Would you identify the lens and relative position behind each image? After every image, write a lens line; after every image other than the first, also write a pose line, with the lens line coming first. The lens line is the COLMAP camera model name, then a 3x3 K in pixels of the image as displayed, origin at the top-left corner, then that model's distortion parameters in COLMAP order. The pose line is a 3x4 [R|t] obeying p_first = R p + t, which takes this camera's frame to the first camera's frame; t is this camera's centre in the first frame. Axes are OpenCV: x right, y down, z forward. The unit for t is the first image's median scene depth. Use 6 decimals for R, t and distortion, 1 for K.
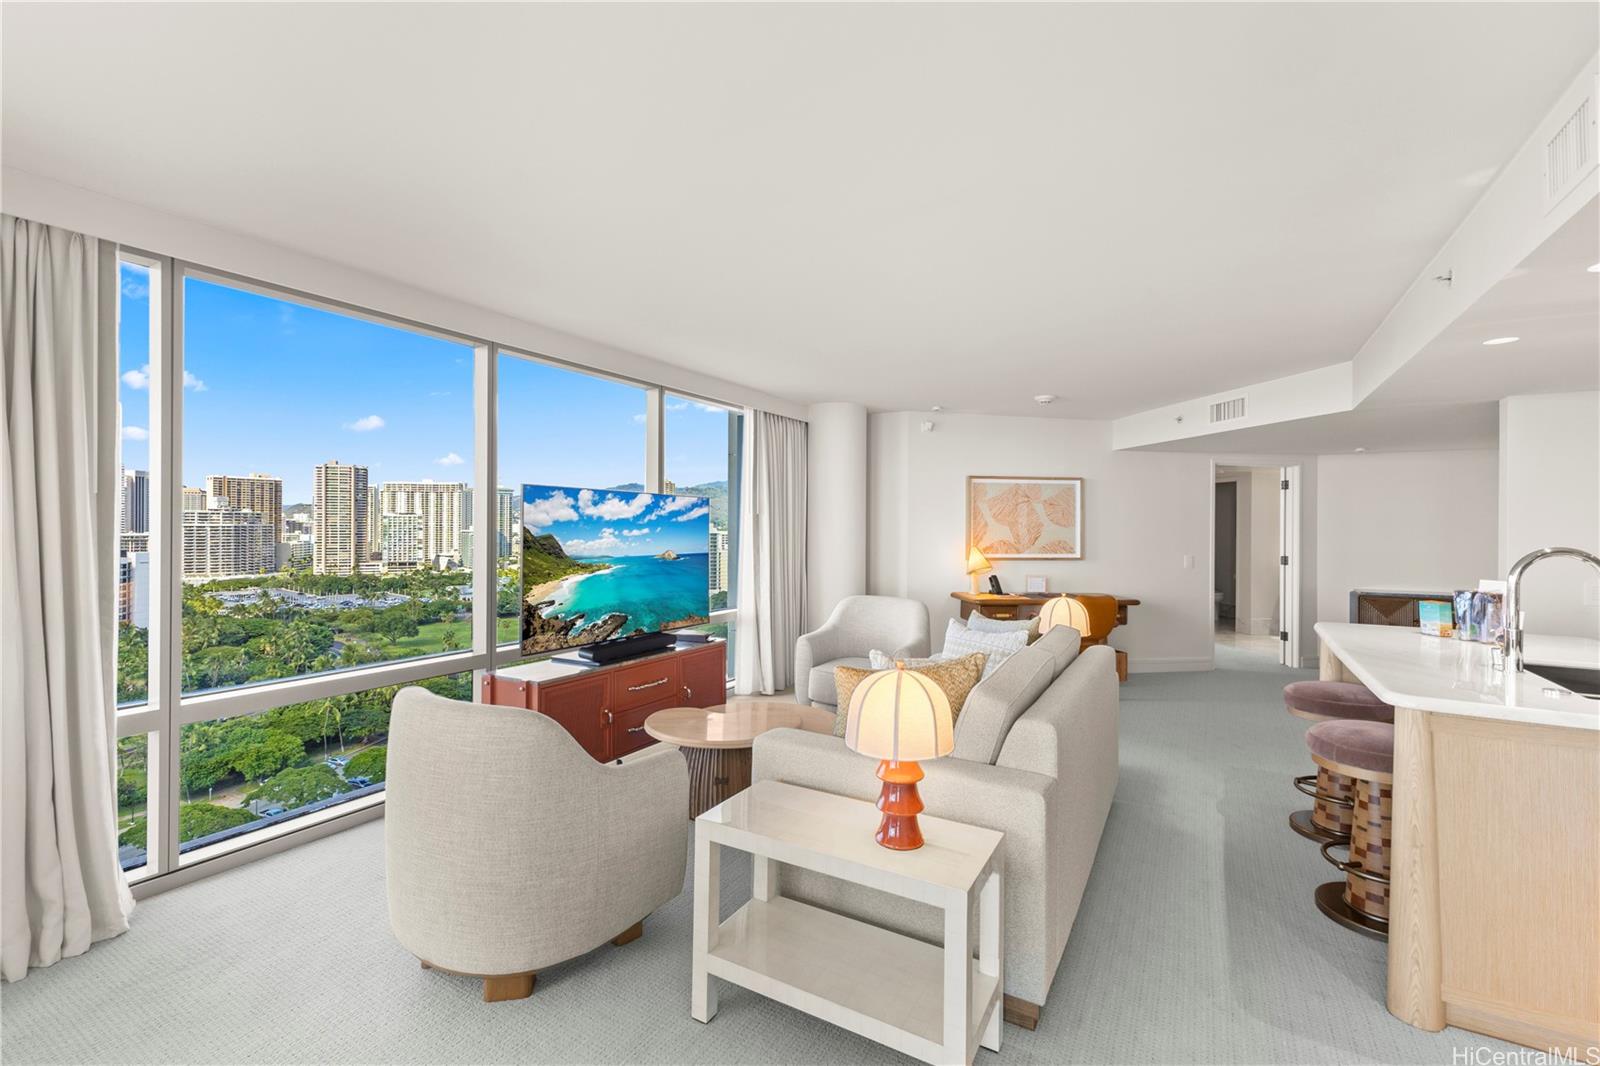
lens RADIAL K [[695.1, 0, 801.3], [0, 695.1, 535.0], [0, 0, 1]] dist [0.002965, -0.000451]
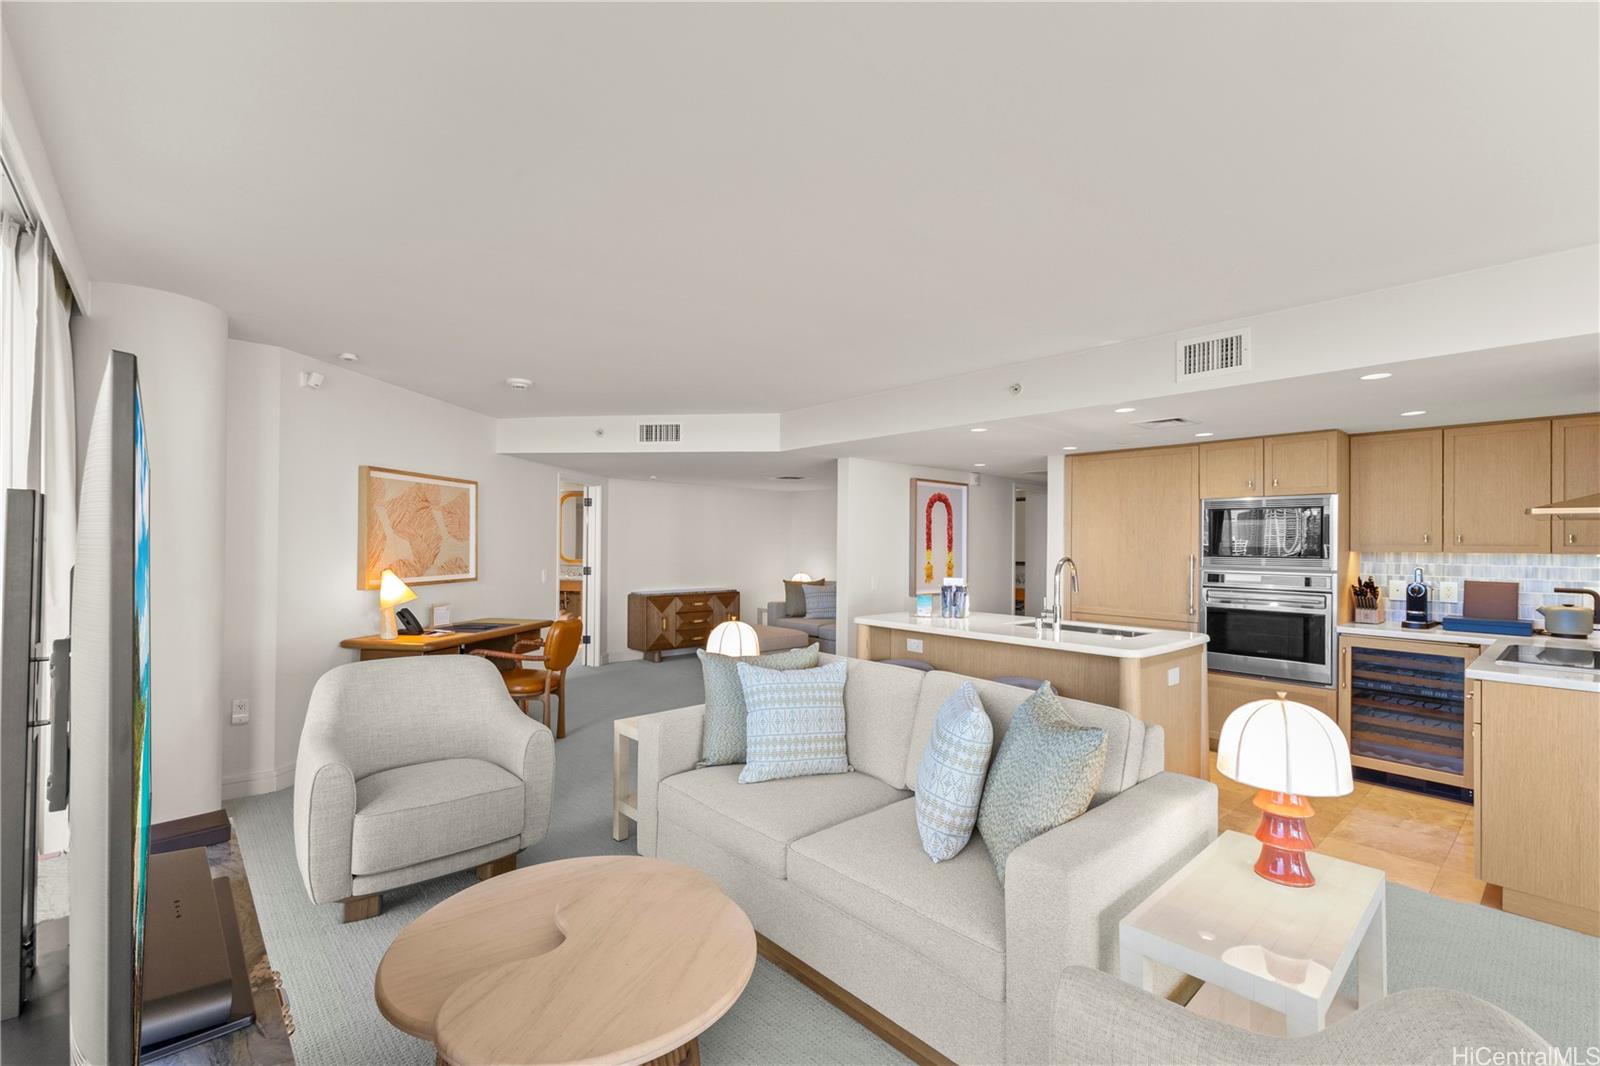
lens RADIAL K [[695.1, 0, 801.3], [0, 695.1, 535.0], [0, 0, 1]] dist [0.002965, -0.000451]
pose [[0.292956, 0.007494, 0.956096, -0.283165], [0.004565, 0.999947, -0.009236, -0.009049], [-0.956115, 0.007070, 0.292907, 0.390302]]
